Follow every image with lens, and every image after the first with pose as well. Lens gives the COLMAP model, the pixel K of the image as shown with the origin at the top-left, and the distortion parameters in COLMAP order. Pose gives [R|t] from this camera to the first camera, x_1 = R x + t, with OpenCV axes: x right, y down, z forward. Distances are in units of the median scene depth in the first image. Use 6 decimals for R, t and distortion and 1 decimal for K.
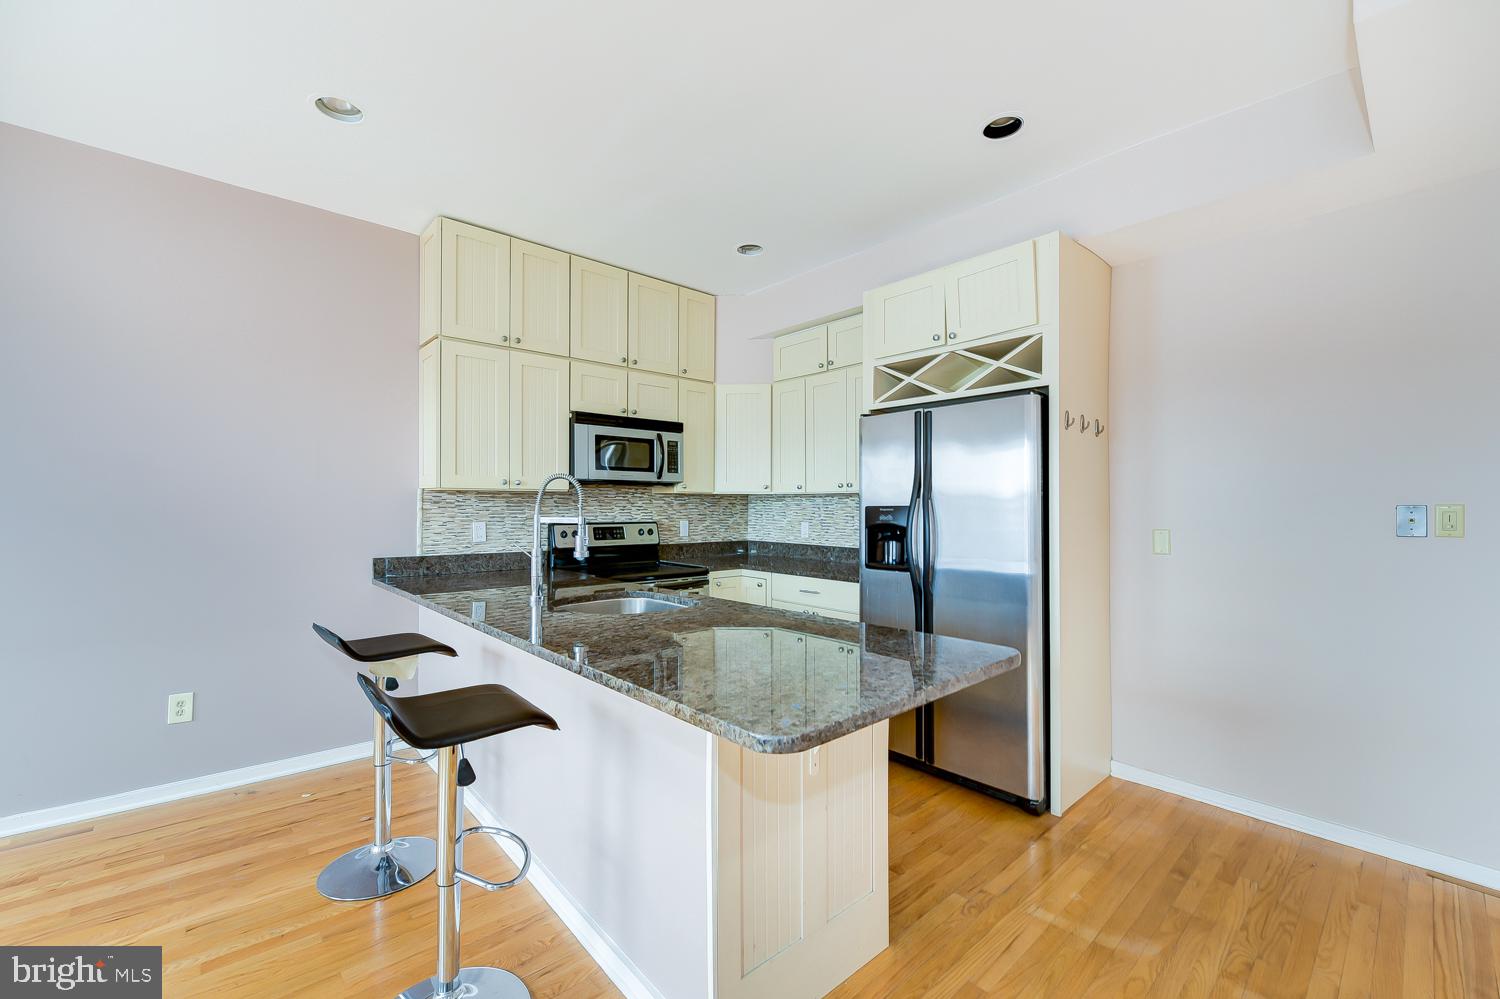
lens RADIAL K [[628.8, 0, 754.2], [0, 628.8, 506.9], [0, 0, 1]] dist [-0.009163, -0.001284]
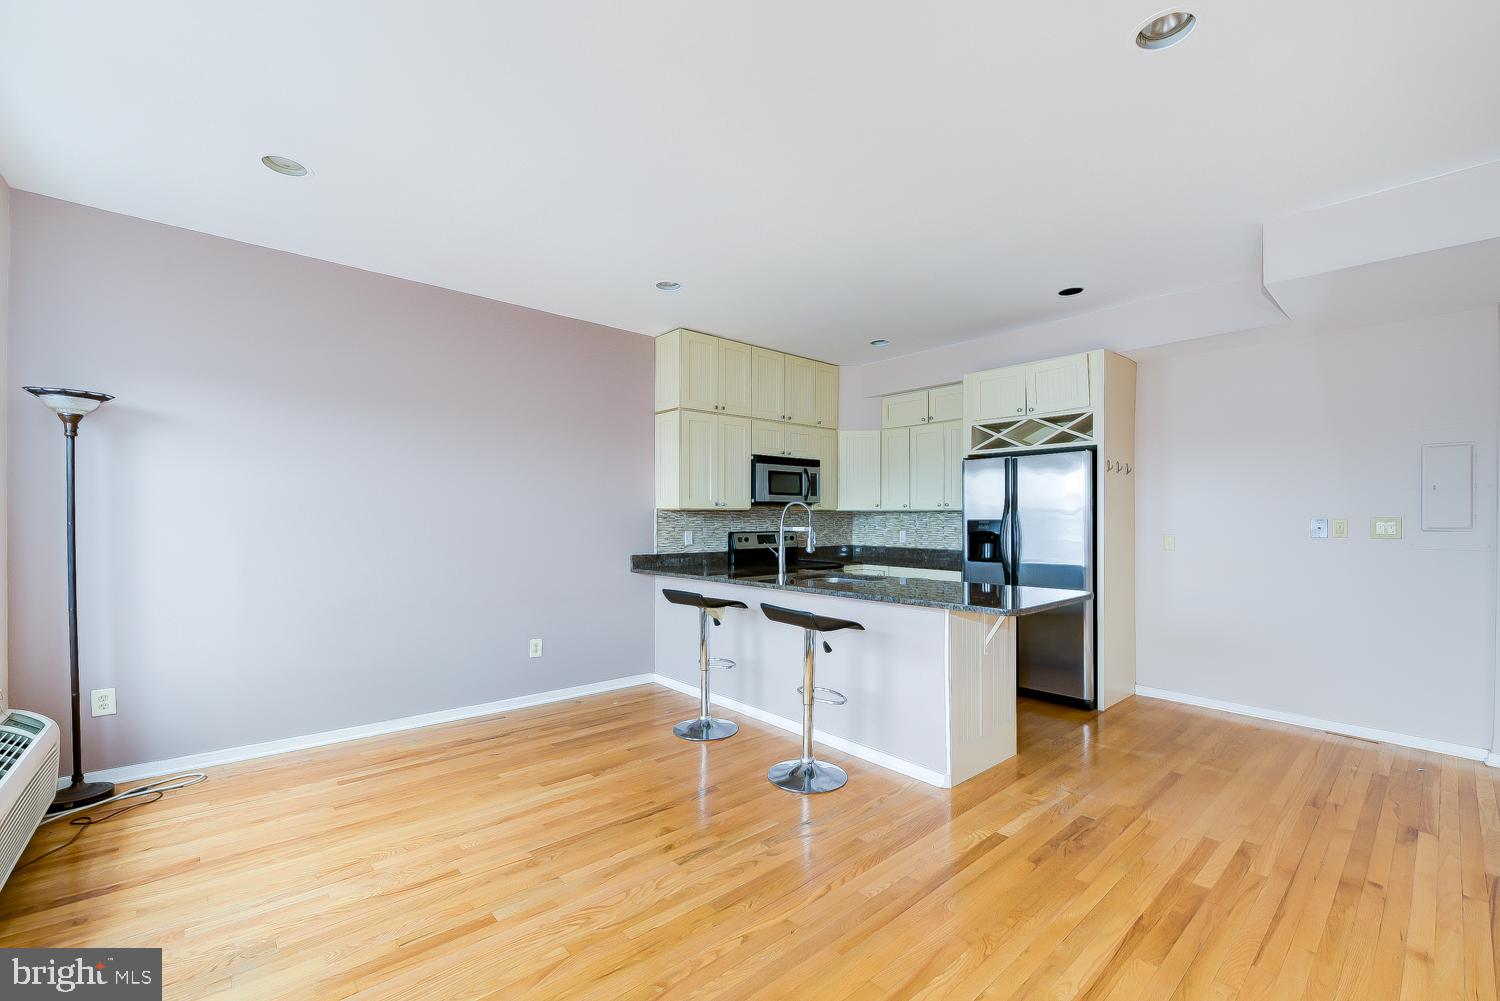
lens RADIAL K [[628.8, 0, 729.5], [0, 628.8, 525.7], [0, 0, 1]] dist [-0.009163, -0.001284]
pose [[0.998908, -0.002121, -0.046673, -0.328064], [0.002743, 0.999908, 0.013258, -0.009204], [0.046641, -0.013372, 0.998822, -0.537619]]
